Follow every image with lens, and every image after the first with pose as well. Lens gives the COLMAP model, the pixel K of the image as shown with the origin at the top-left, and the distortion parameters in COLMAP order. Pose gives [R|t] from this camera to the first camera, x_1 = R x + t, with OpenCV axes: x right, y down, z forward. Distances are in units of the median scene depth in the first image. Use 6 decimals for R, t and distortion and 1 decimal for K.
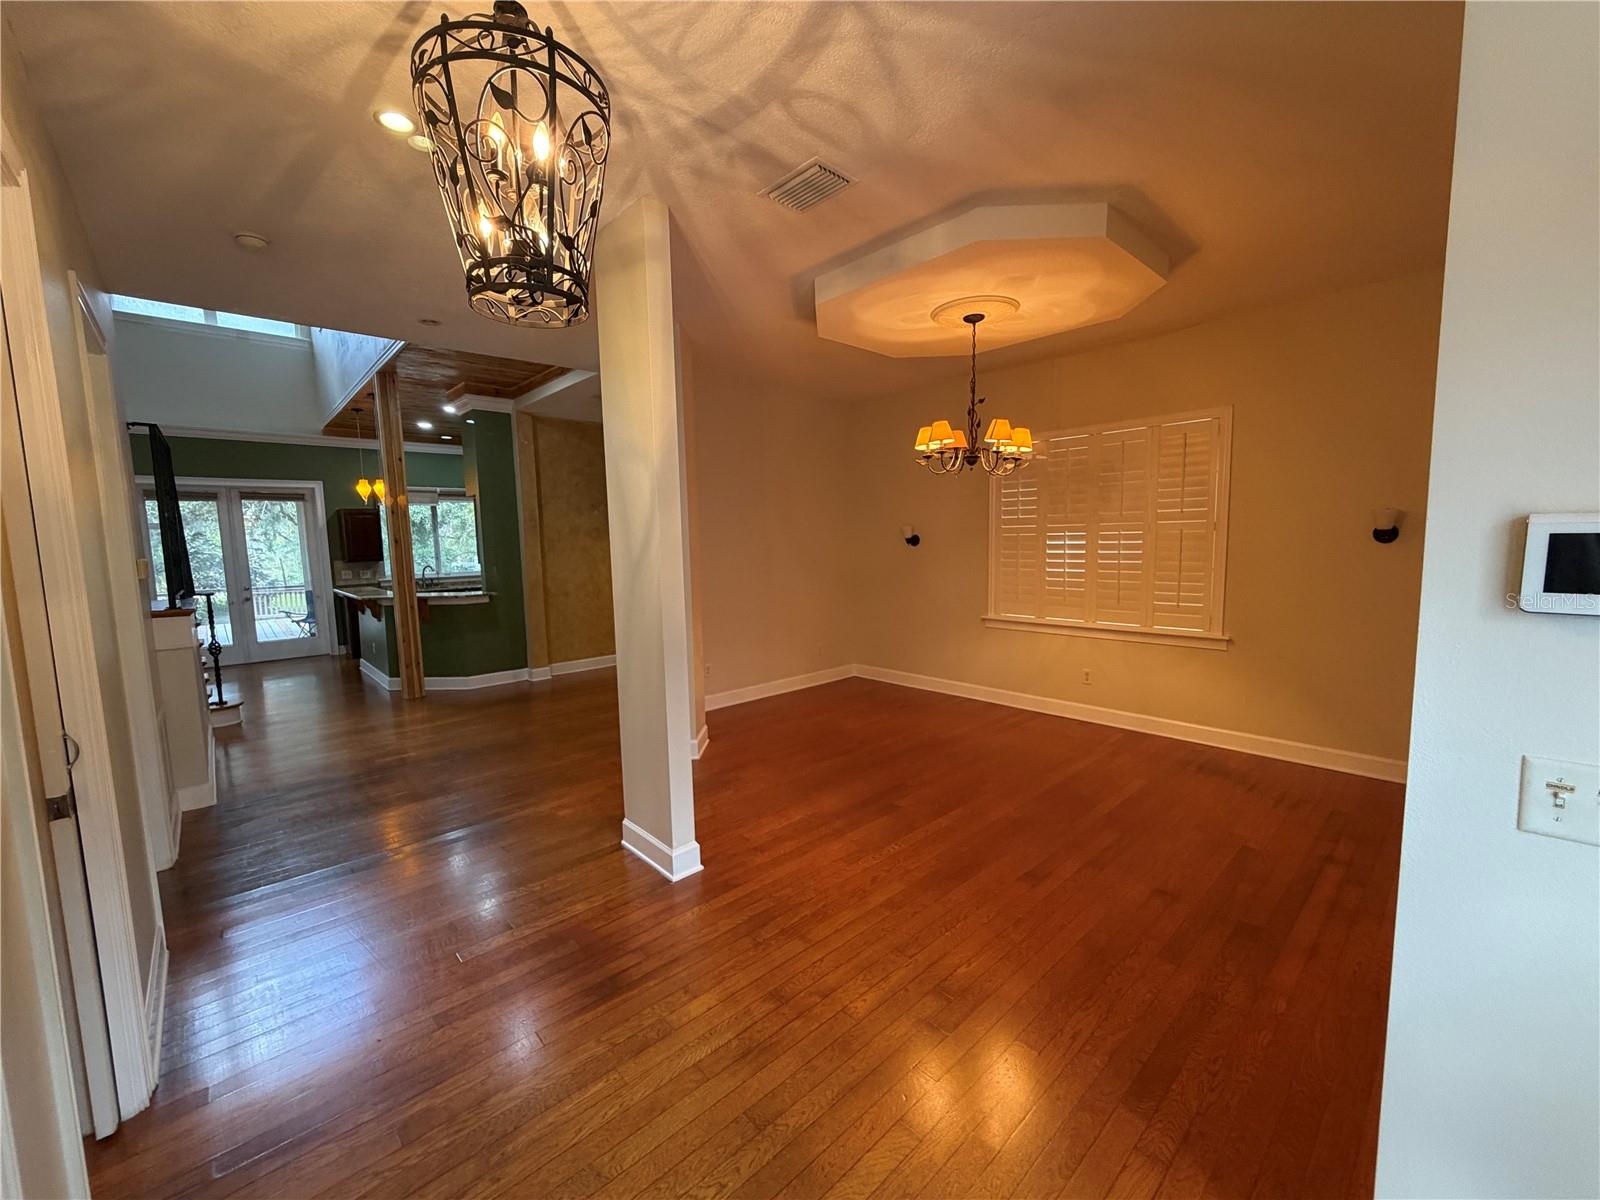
lens RADIAL K [[639.9, 0, 800.8], [0, 639.9, 600.4], [0, 0, 1]] dist [-0.001538, 0.000088]
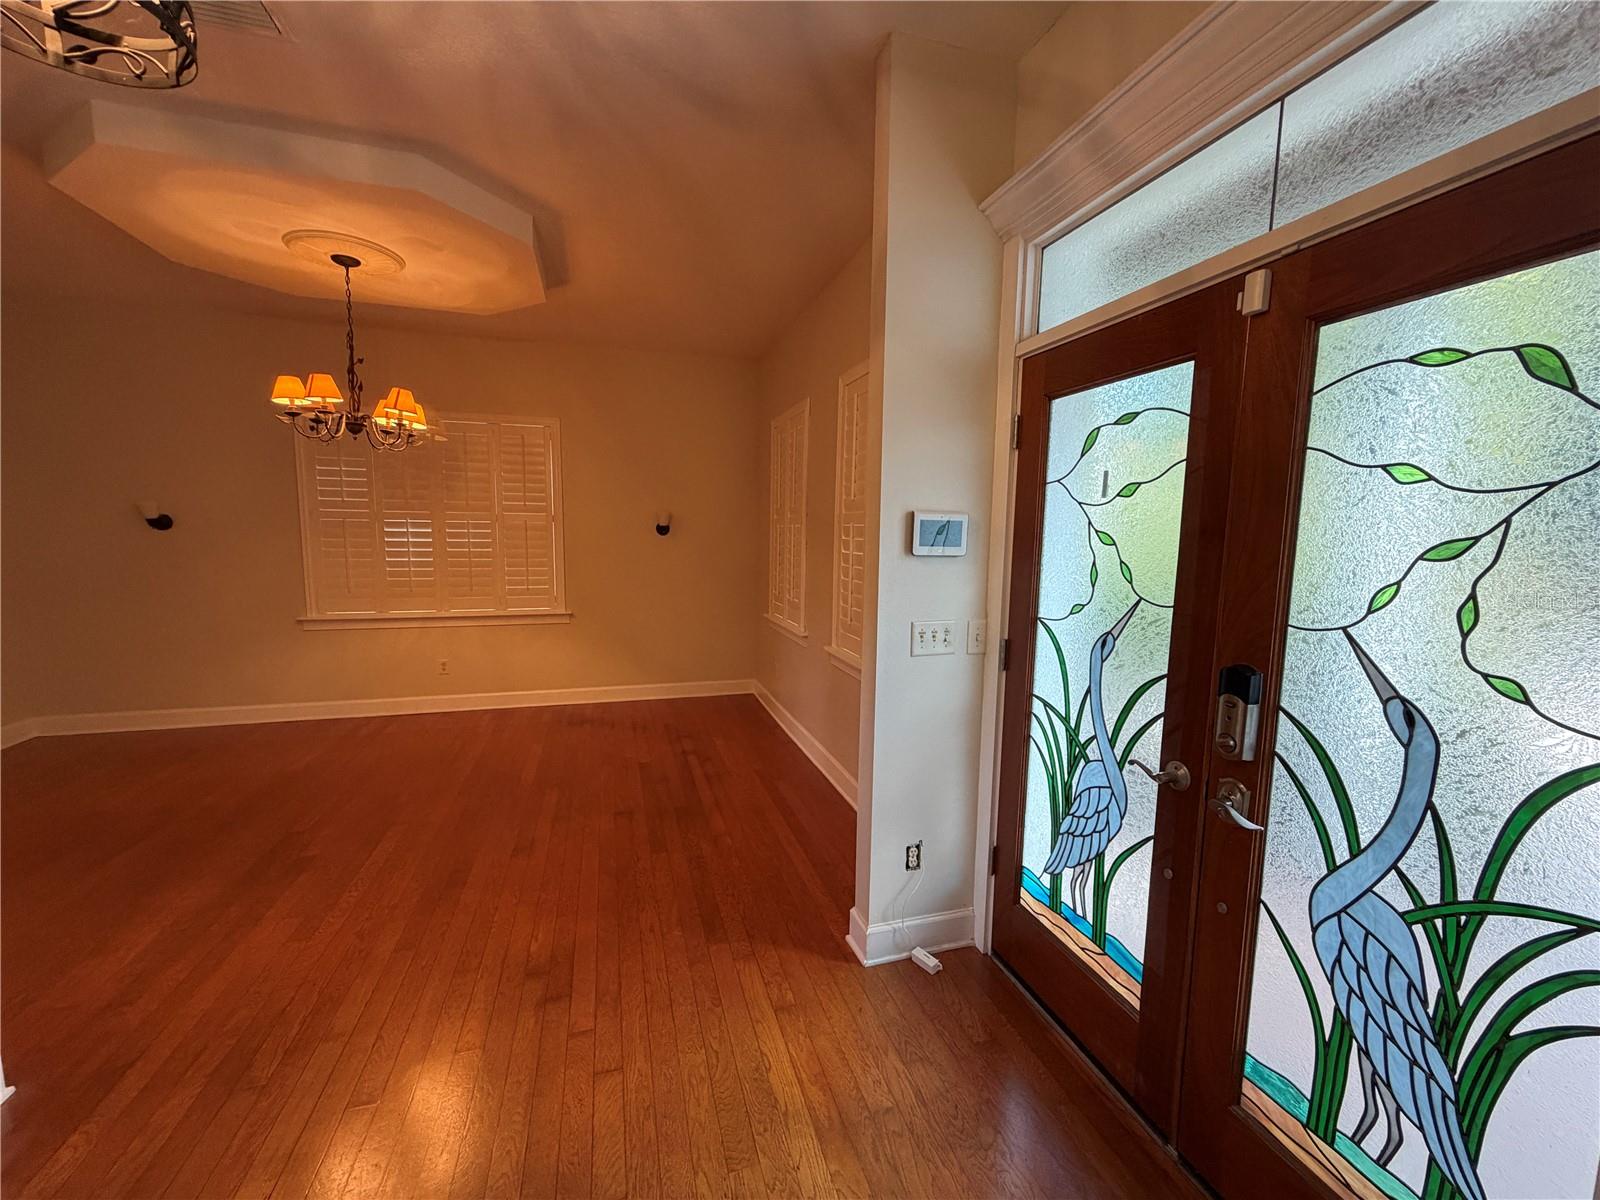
lens RADIAL K [[639.9, 0, 797.0], [0, 639.9, 602.0], [0, 0, 1]] dist [-0.001538, 0.000088]
pose [[0.432263, -0.071922, 0.898875, -0.267173], [0.066034, 0.996663, 0.047990, 0.011205], [-0.899326, 0.038612, 0.435570, 0.105425]]
